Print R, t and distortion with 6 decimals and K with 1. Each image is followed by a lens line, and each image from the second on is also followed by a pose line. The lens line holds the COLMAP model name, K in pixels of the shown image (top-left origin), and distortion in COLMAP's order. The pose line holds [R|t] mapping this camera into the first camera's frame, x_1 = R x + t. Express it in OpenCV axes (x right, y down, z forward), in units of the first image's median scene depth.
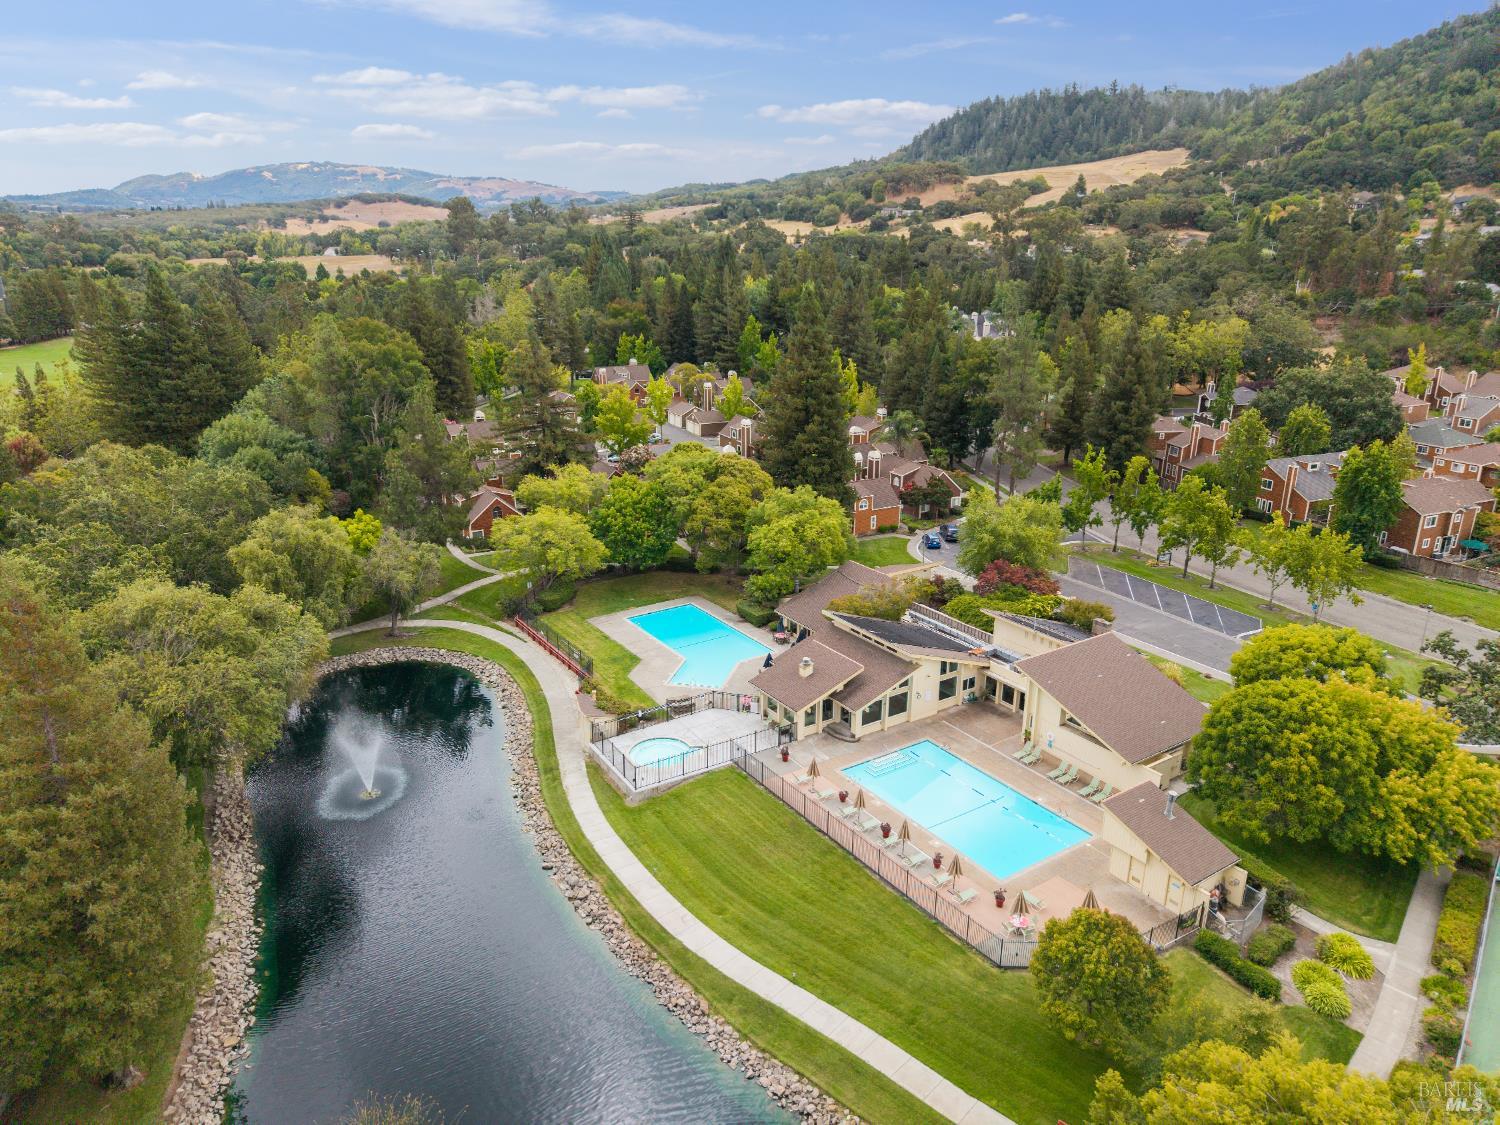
lens RADIAL K [[1015.2, 0, 750.0], [0, 1015.2, 562.5], [0, 0, 1]] dist [0.019186, -0.003131]
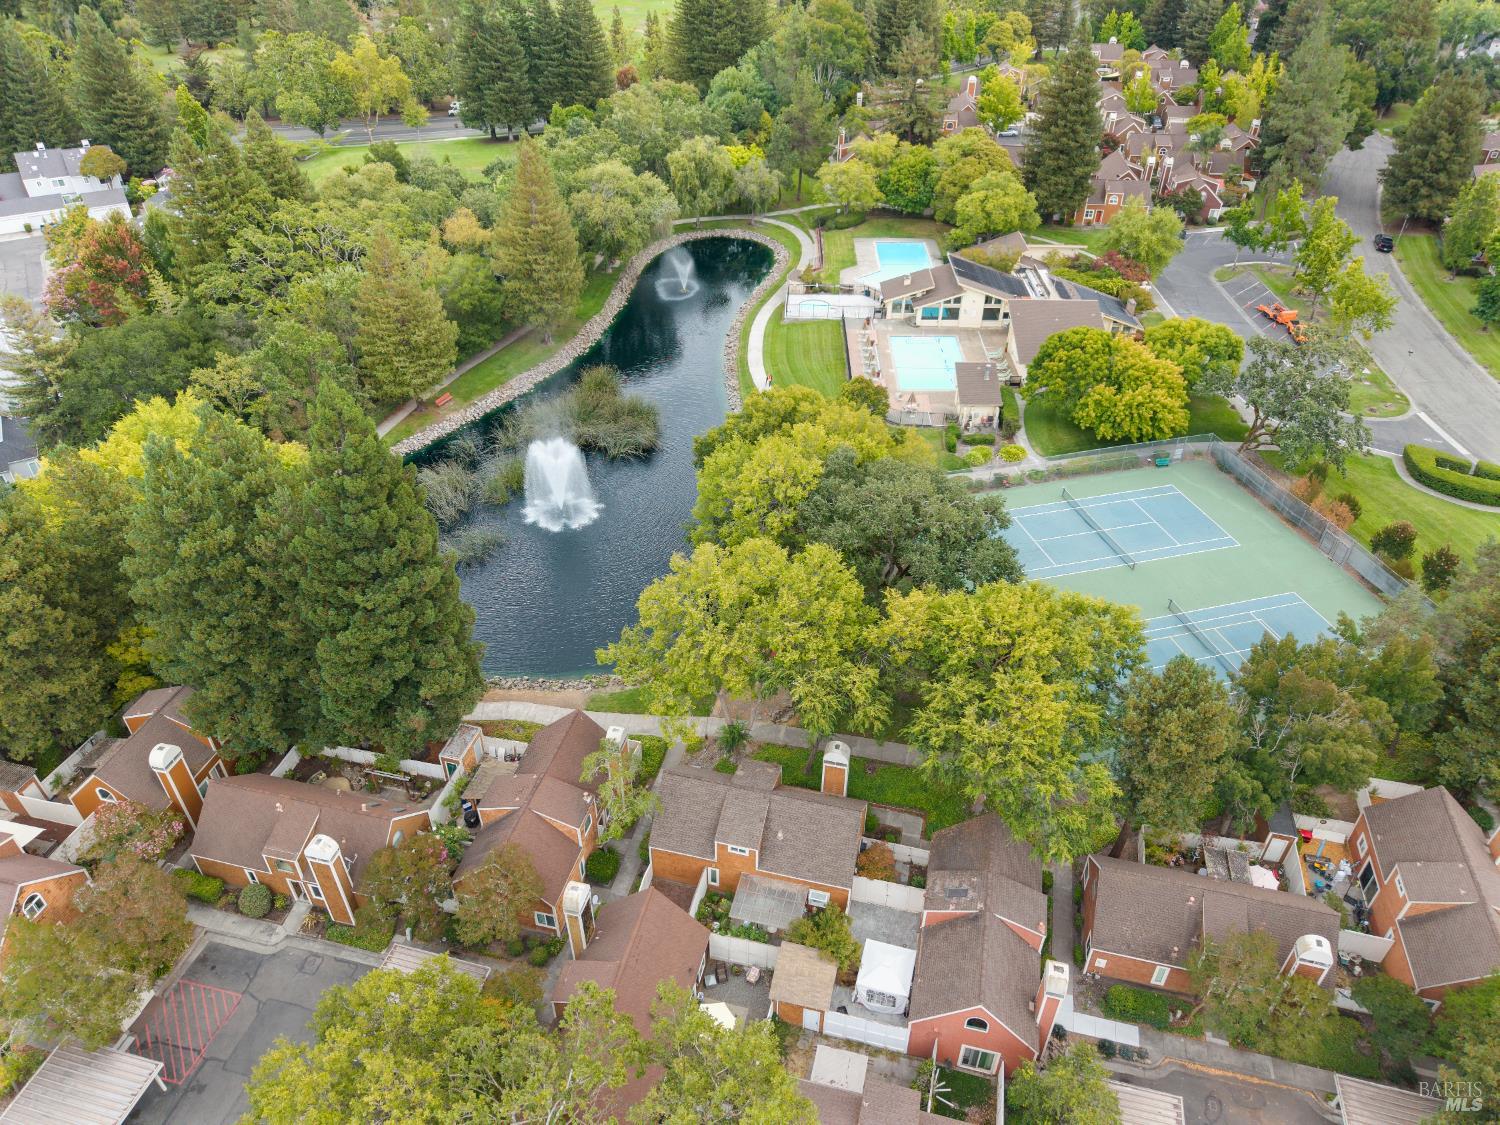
lens RADIAL K [[1015.2, 0, 750.0], [0, 1015.2, 562.5], [0, 0, 1]] dist [0.019186, -0.003131]
pose [[0.816514, 0.344512, -0.463268, 0.777355], [-0.181332, 0.914866, 0.360747, -0.031366], [0.548110, -0.210550, 0.809472, -0.628403]]
